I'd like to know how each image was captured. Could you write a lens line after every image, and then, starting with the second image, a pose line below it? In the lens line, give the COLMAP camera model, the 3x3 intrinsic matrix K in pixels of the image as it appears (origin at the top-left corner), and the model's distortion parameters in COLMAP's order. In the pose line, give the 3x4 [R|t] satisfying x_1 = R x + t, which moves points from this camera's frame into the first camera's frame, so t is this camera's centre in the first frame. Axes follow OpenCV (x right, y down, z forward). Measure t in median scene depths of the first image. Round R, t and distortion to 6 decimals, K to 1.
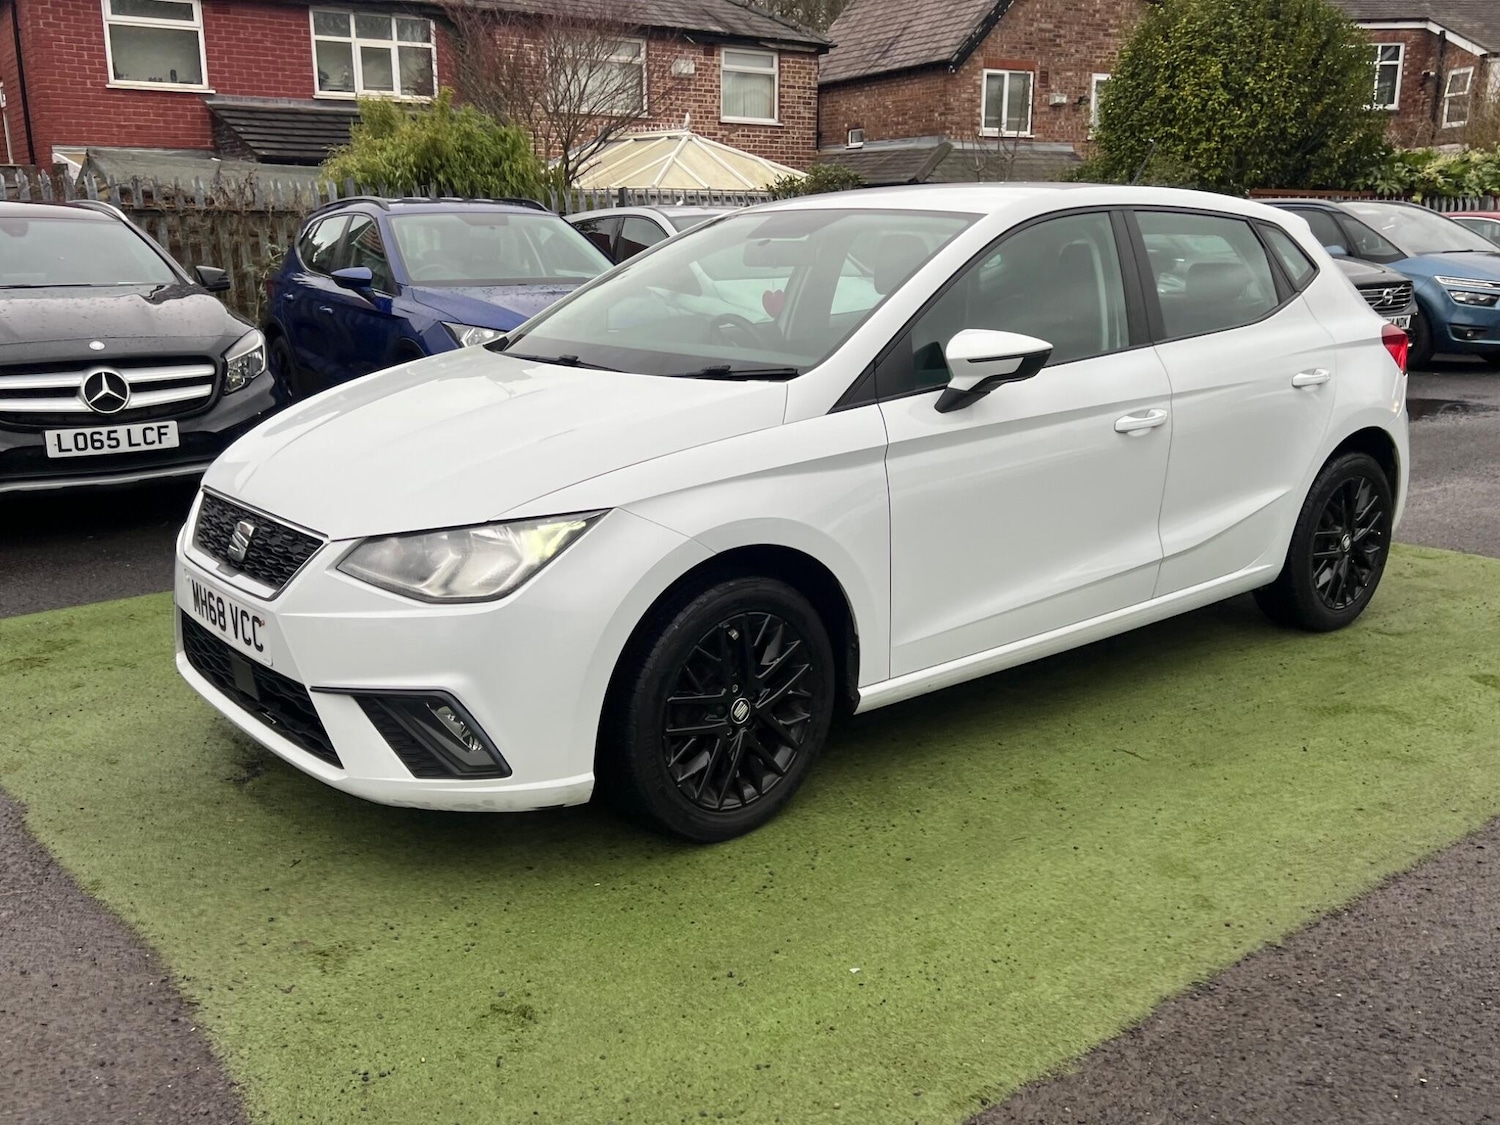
lens RADIAL K [[1339.2, 0, 746.2], [0, 1339.2, 573.7], [0, 0, 1]] dist [0.050361, -0.056604]
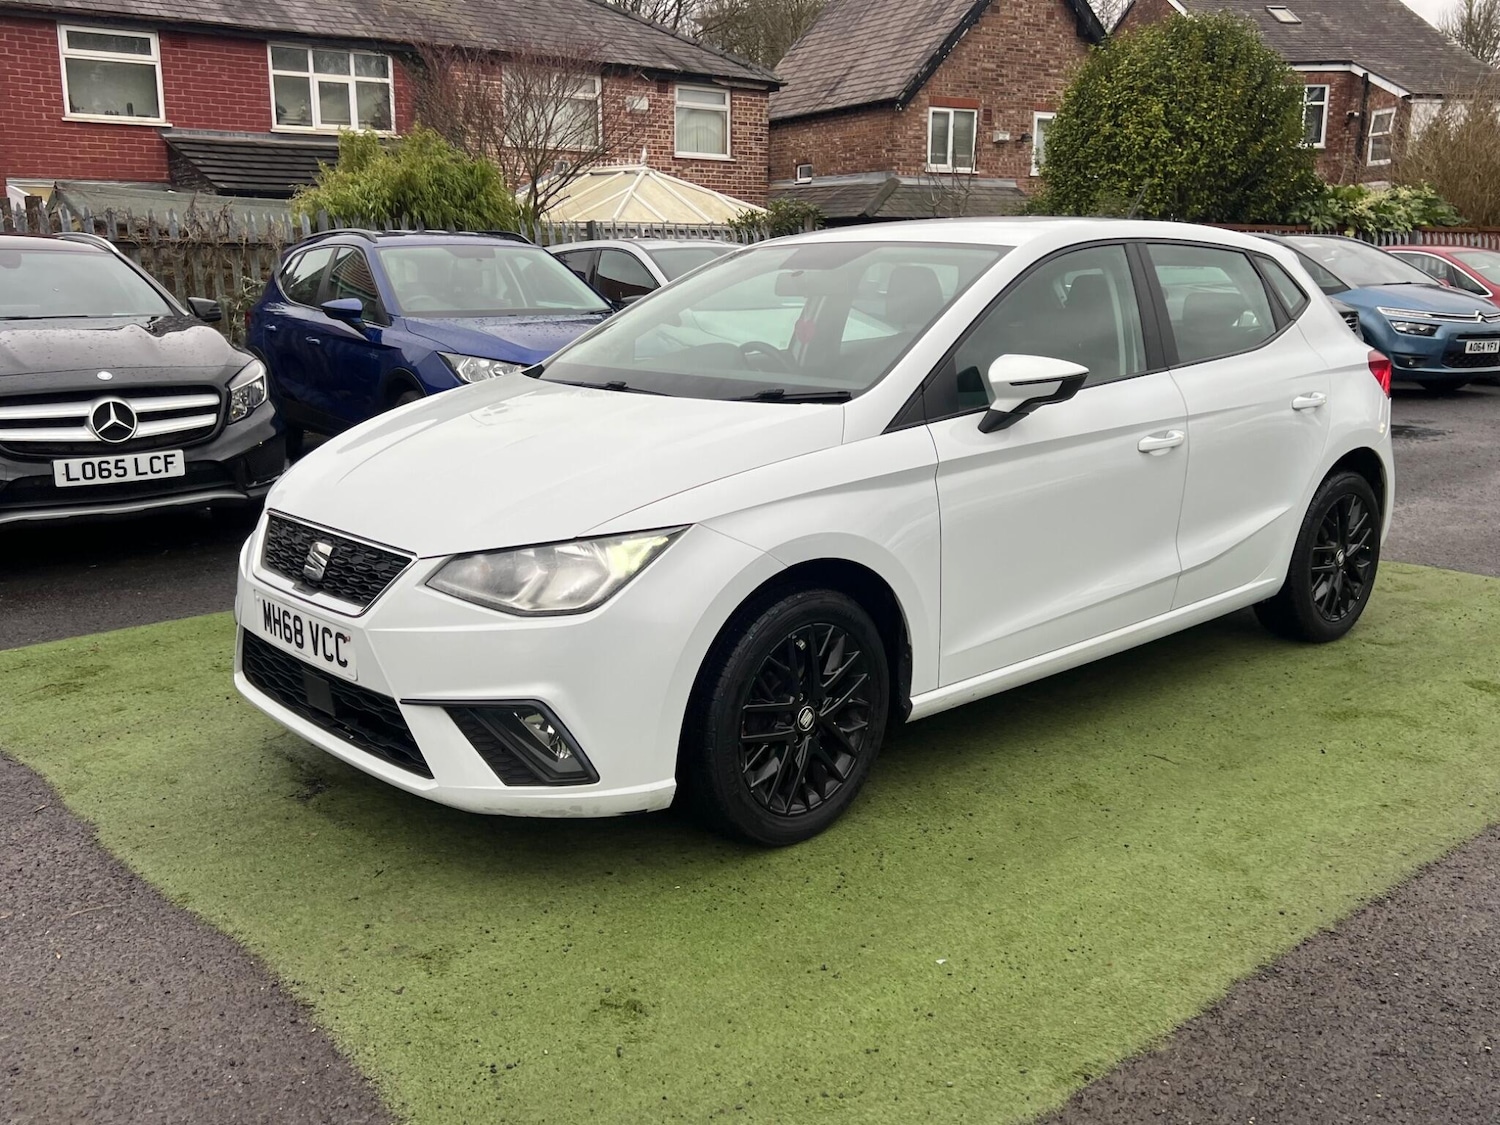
lens RADIAL K [[1337.5, 0, 750.0], [0, 1337.5, 562.5], [0, 0, 1]] dist [0.051327, -0.059715]
pose [[0.999026, -0.009286, 0.043144, -0.058790], [0.010608, 0.999478, -0.030507, 0.007969], [-0.042839, 0.030935, 0.998603, -0.025704]]
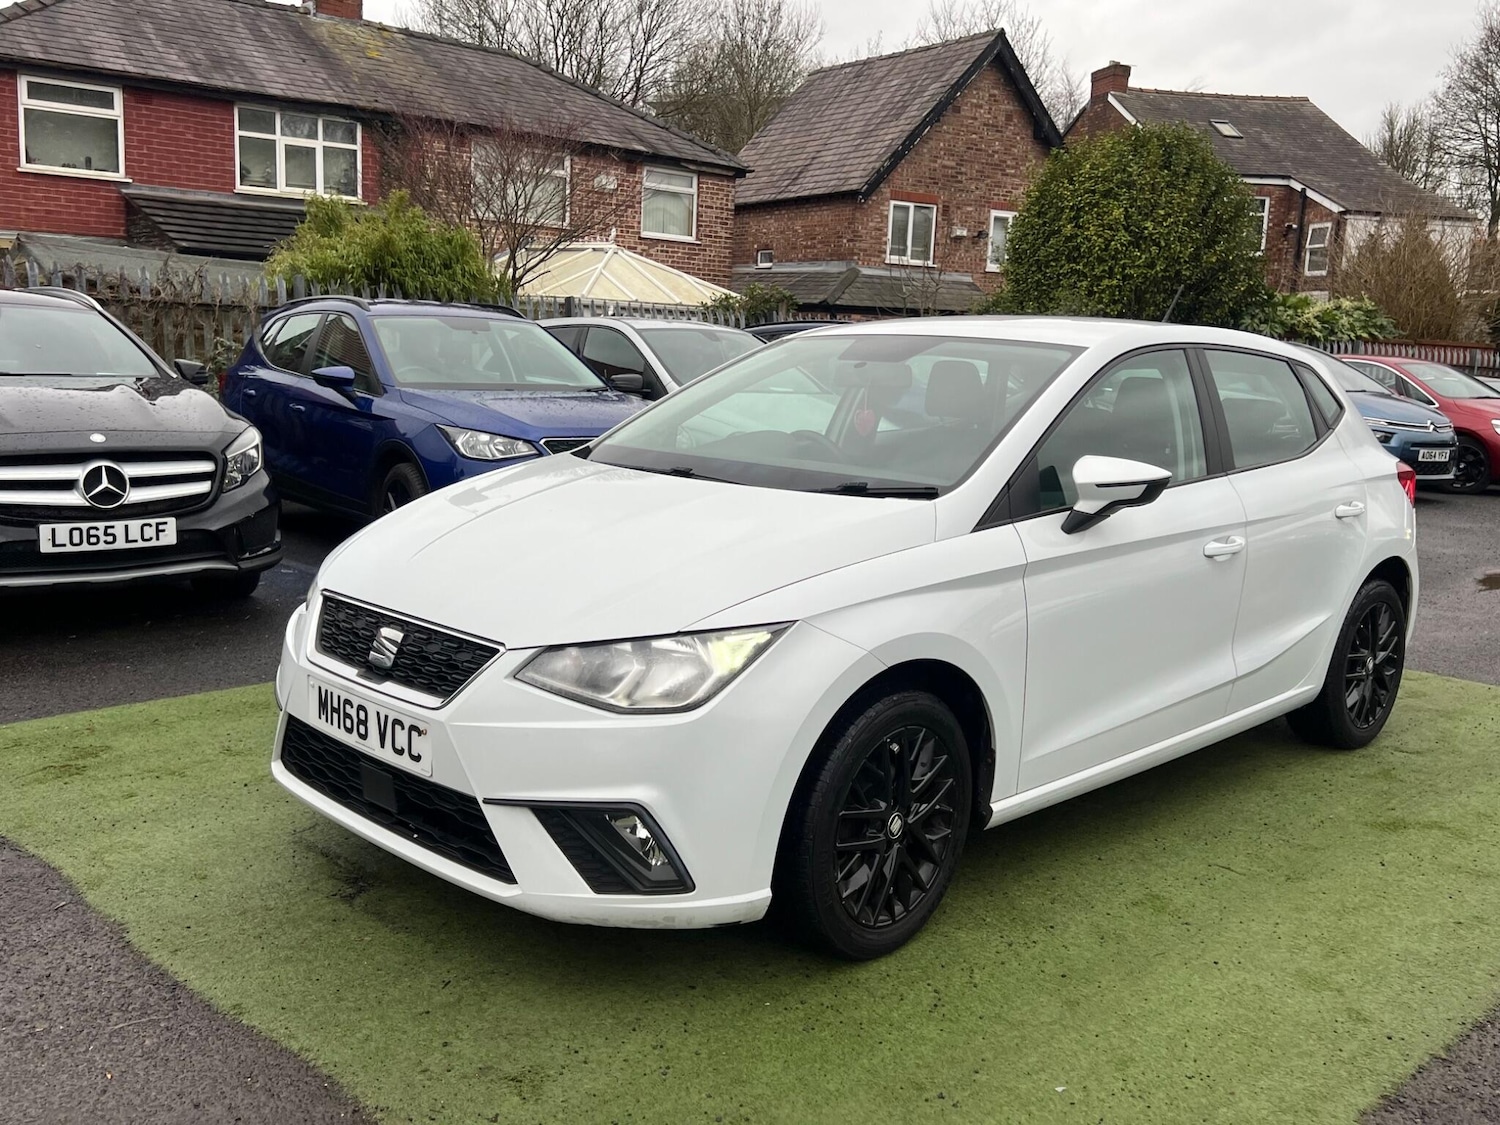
lens RADIAL K [[1337.4, 0, 776.6], [0, 1337.4, 586.7], [0, 0, 1]] dist [0.055497, -0.065048]
pose [[0.994034, 0.022323, 0.106766, -0.130531], [-0.014671, 0.997302, -0.071929, -0.001310], [-0.108083, 0.069934, 0.991679, 0.001566]]
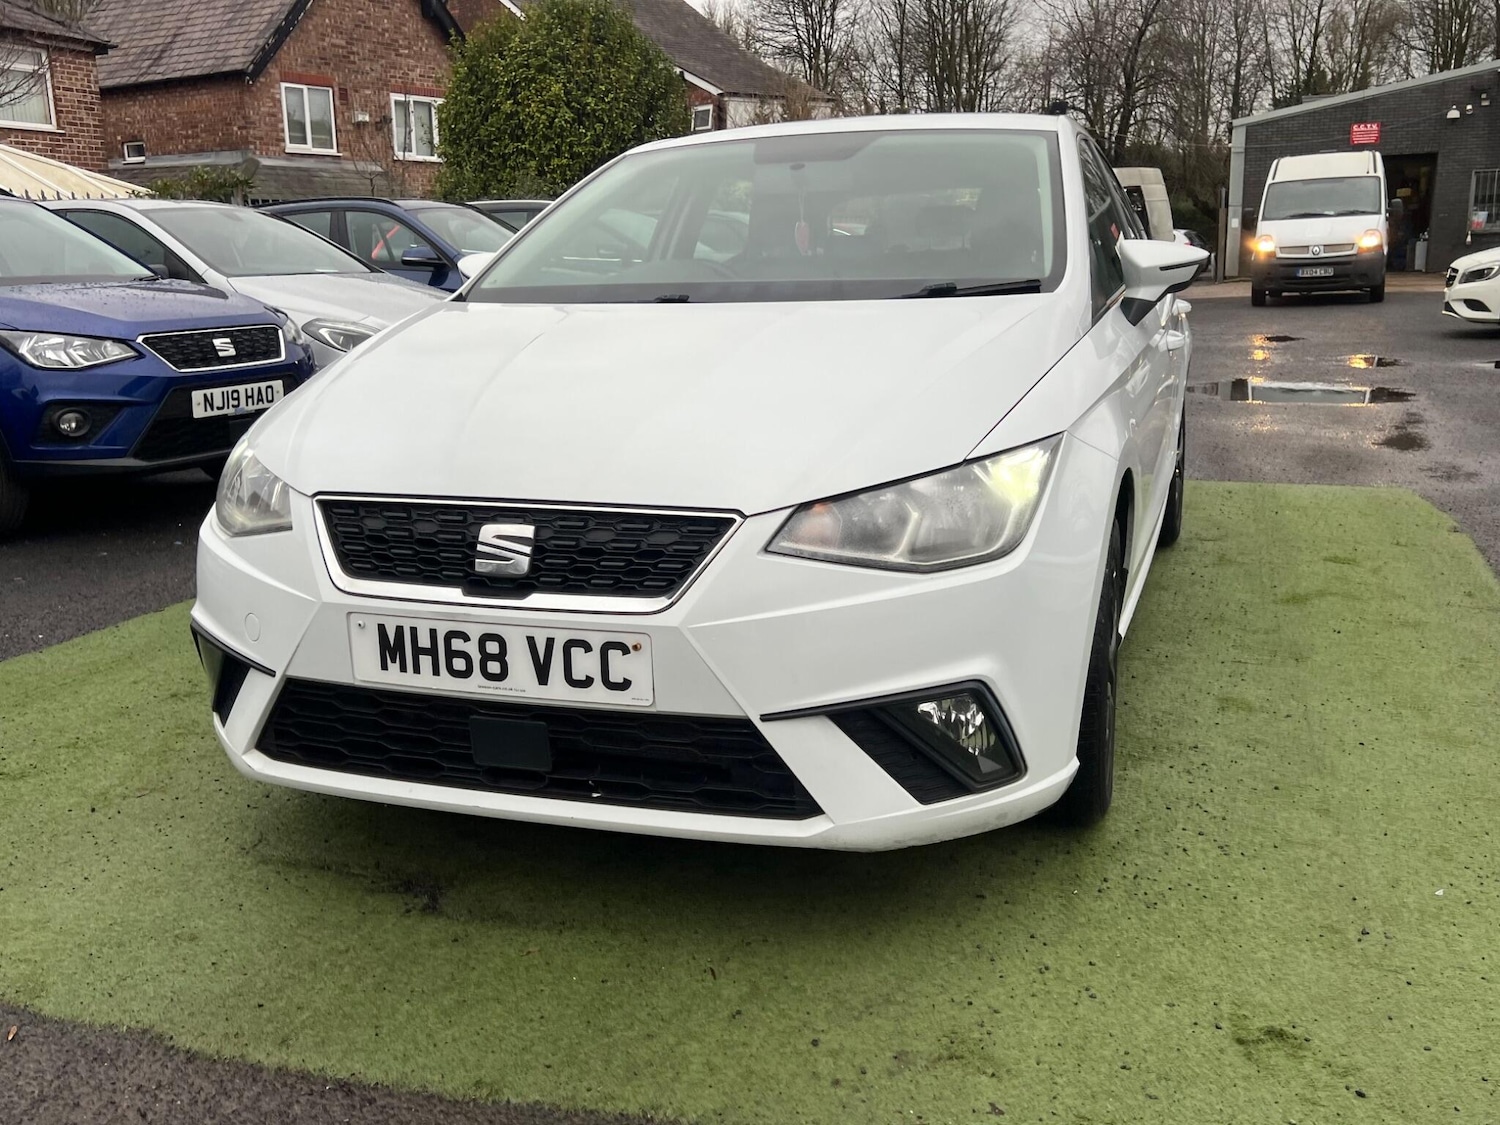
lens RADIAL K [[1349.9, 0, 767.0], [0, 1349.9, 561.5], [0, 0, 1]] dist [0.027222, -0.009620]
pose [[0.858432, -0.132755, 0.495449, -0.397829], [0.147432, 0.989026, 0.009563, -0.002866], [-0.491282, 0.064836, 0.868584, 0.215915]]
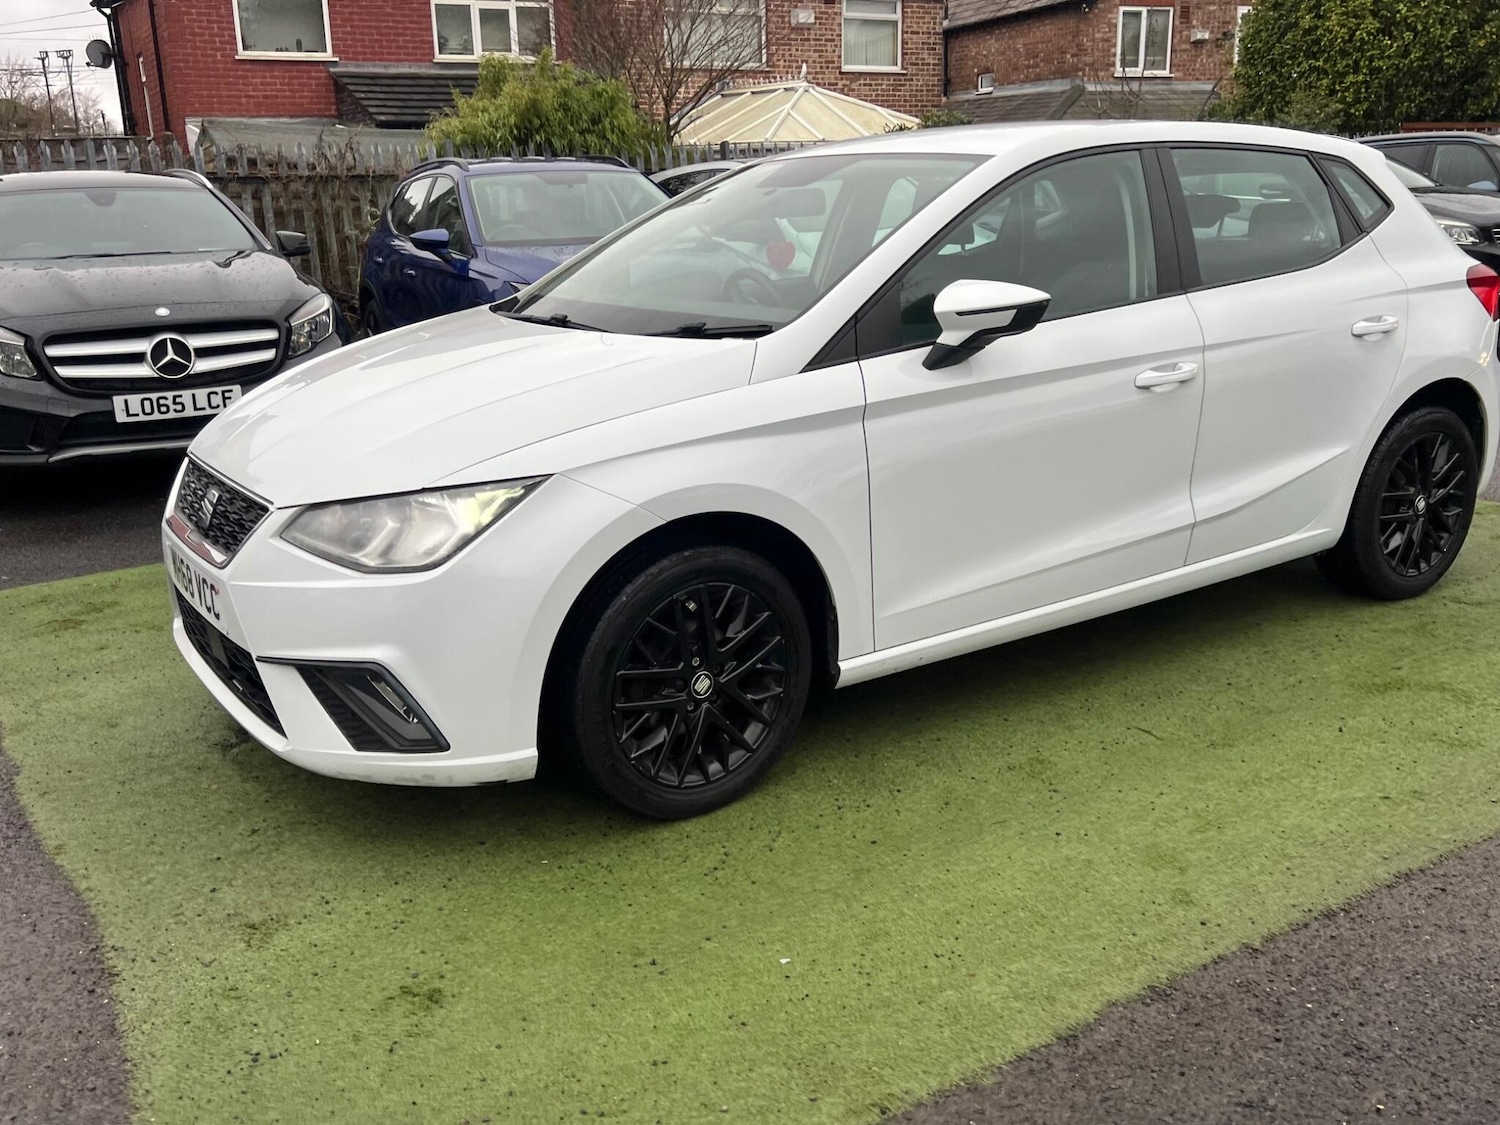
lens RADIAL K [[1339.2, 0, 746.2], [0, 1339.2, 573.7], [0, 0, 1]] dist [0.050361, -0.056604]
pose [[0.994948, 0.003517, -0.100328, 0.078970], [-0.000371, 0.999508, 0.031365, -0.004512], [0.100389, -0.031169, 0.994460, 0.033100]]
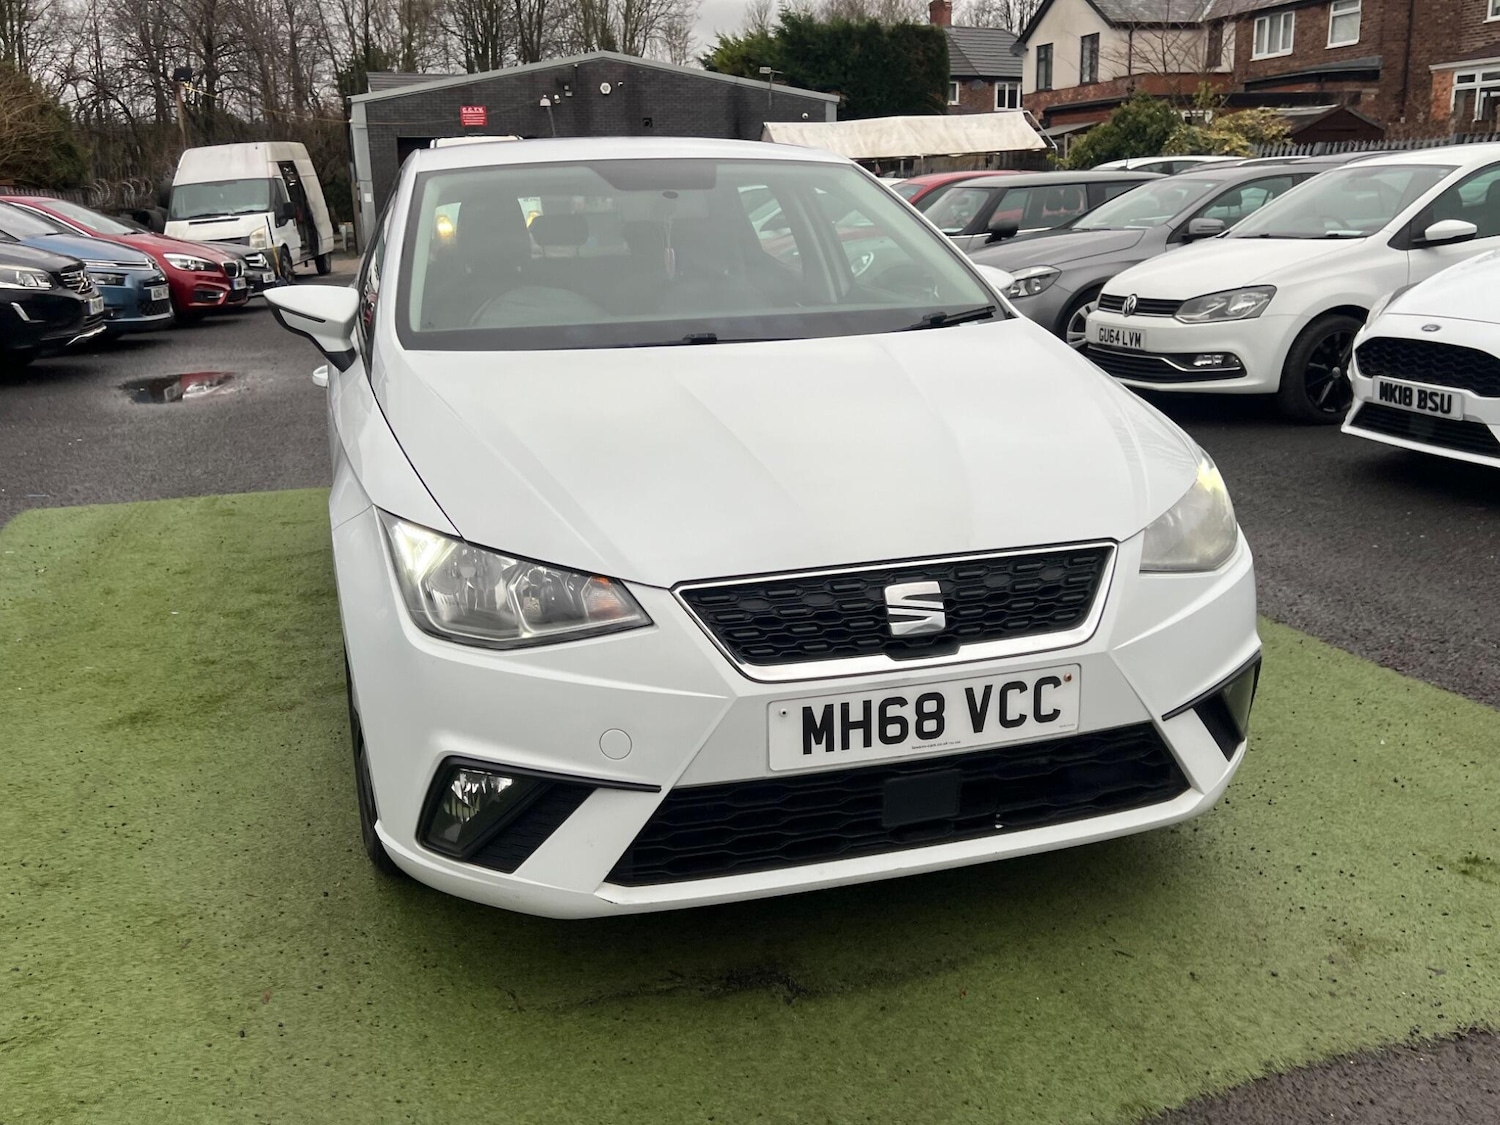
lens RADIAL K [[1333.7, 0, 731.0], [0, 1333.7, 568.0], [0, 0, 1]] dist [0.149861, -0.363511]
pose [[0.409514, -0.245857, 0.878551, -0.670449], [0.244932, 0.957277, 0.153719, -0.114543], [-0.878810, 0.152235, 0.452237, 0.503317]]
